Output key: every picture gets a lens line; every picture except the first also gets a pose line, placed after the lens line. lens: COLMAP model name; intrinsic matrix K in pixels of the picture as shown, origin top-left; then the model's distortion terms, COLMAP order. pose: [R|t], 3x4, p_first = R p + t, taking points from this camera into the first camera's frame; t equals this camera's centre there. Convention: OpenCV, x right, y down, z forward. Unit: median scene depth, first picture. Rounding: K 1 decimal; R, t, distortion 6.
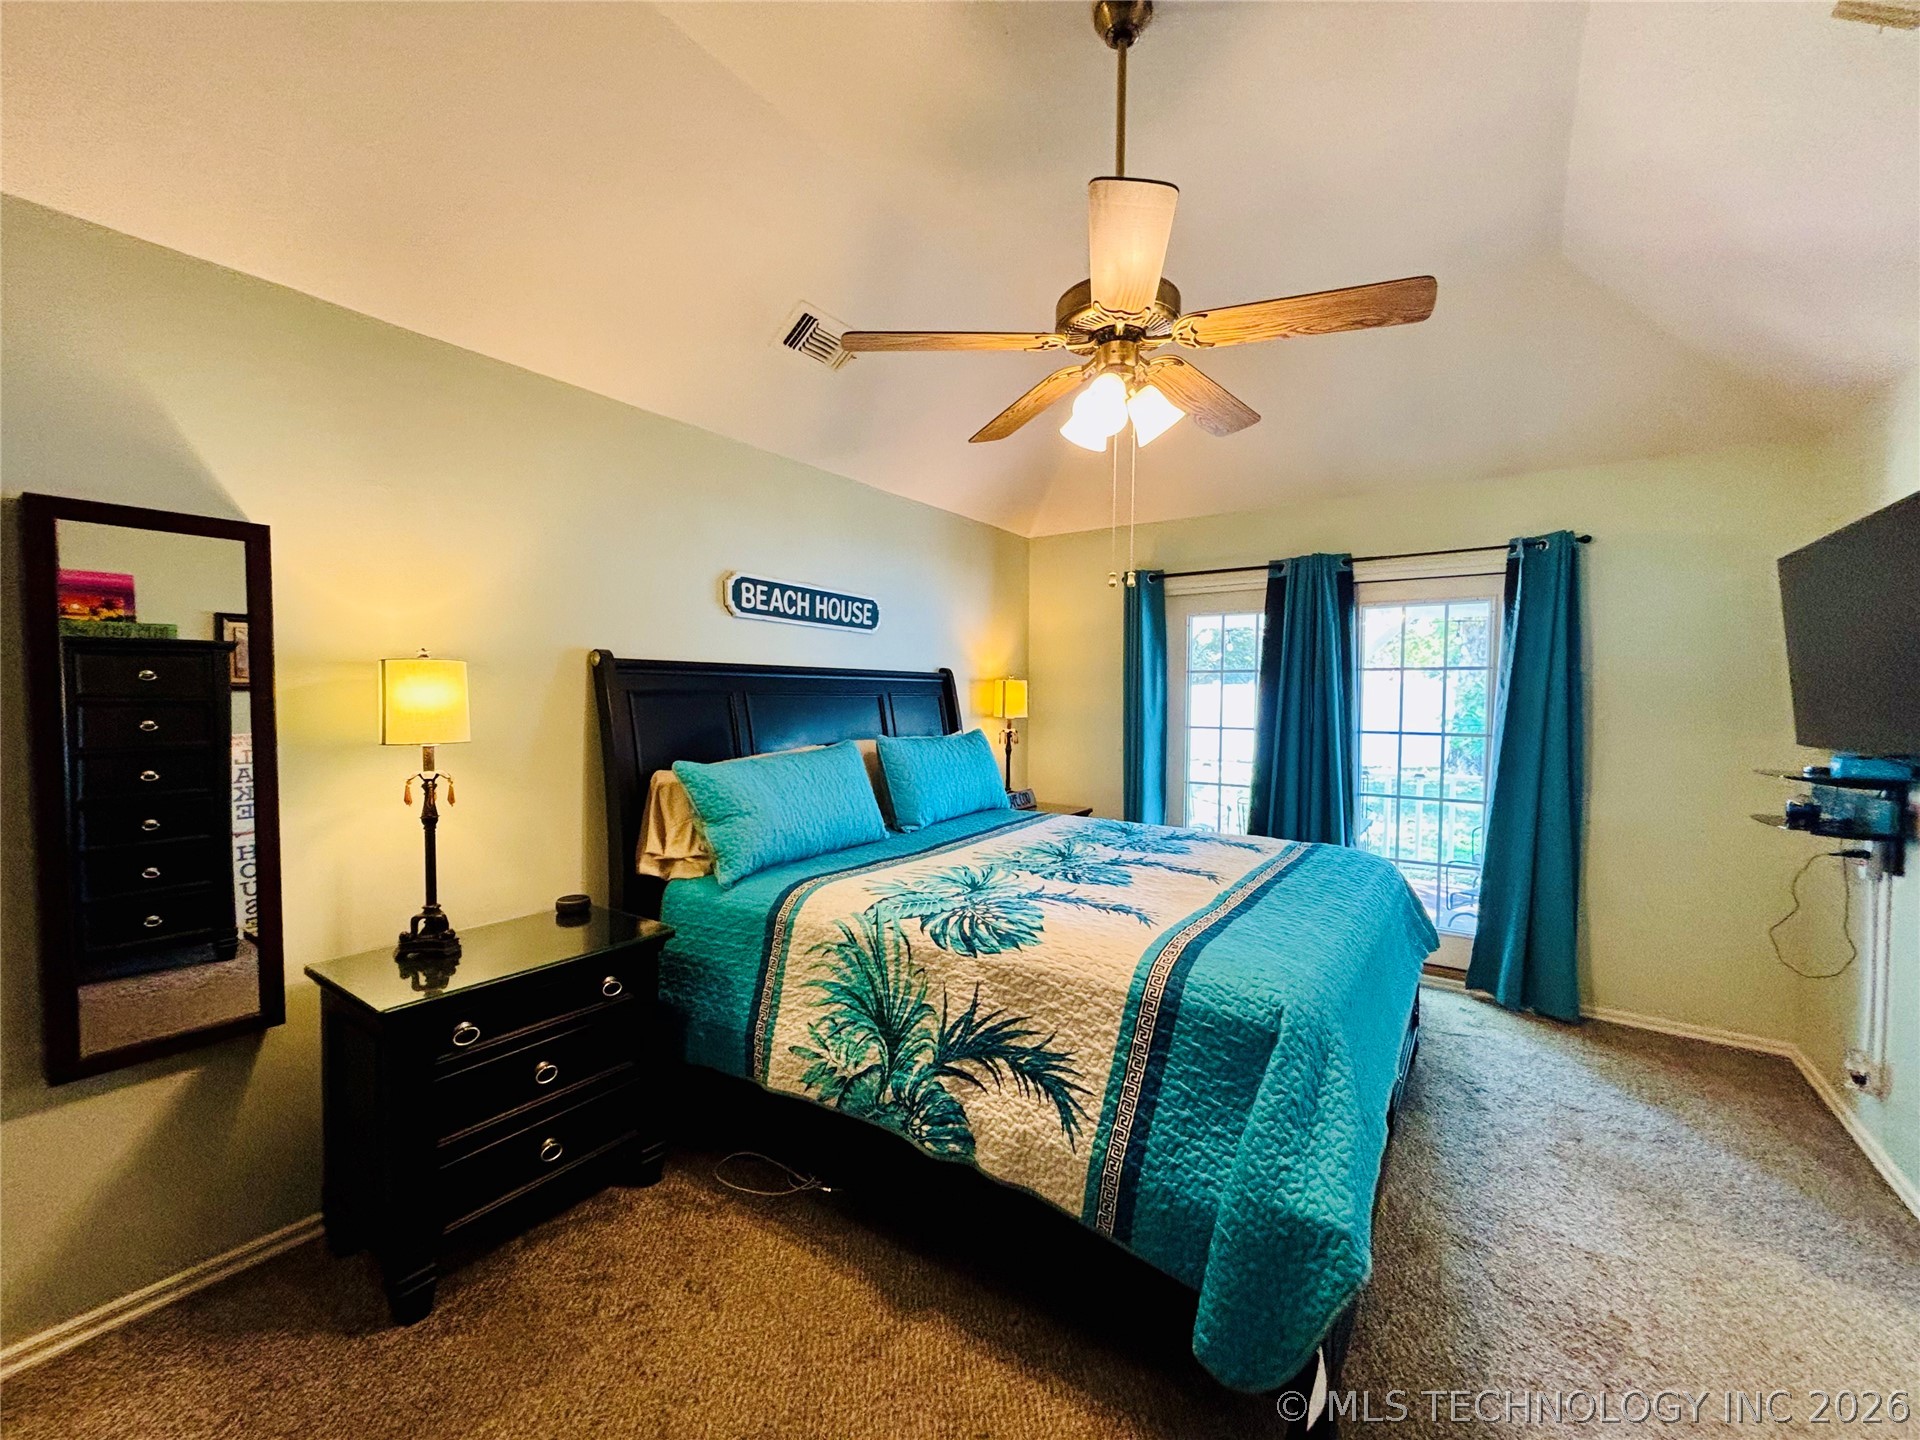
lens RADIAL K [[775.7, 0, 965.9], [0, 775.7, 719.3], [0, 0, 1]] dist [-0.002704, 0.000884]
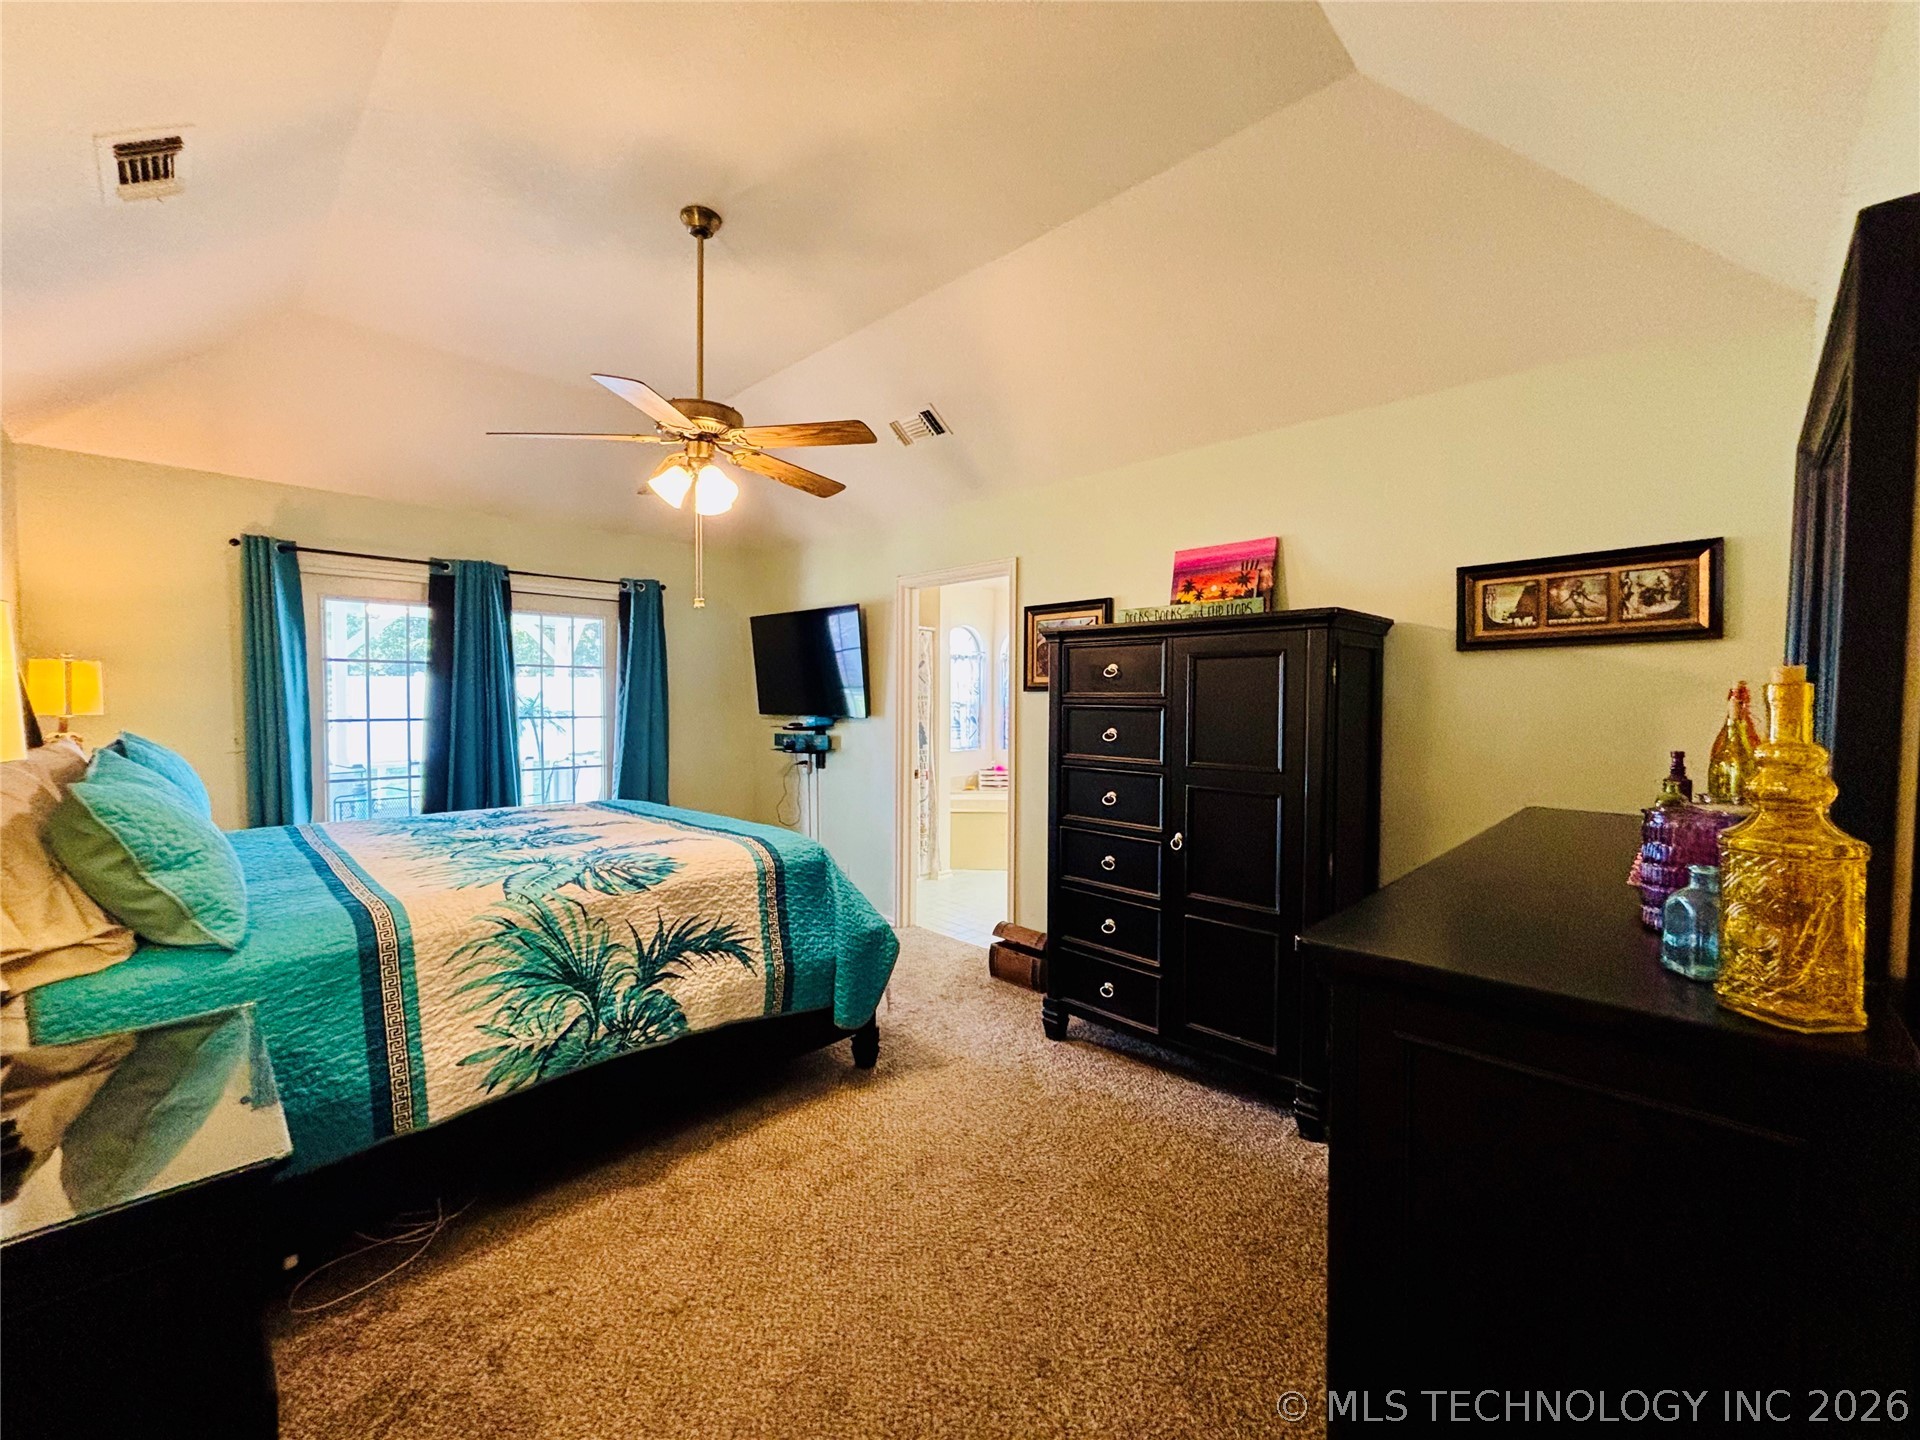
lens RADIAL K [[775.7, 0, 957.5], [0, 775.7, 725.0], [0, 0, 1]] dist [-0.002704, 0.000884]
pose [[0.166754, -0.040777, 0.985155, -0.934611], [0.026631, 0.998966, 0.036841, 0.003033], [-0.985639, 0.020092, 0.167668, 0.231792]]
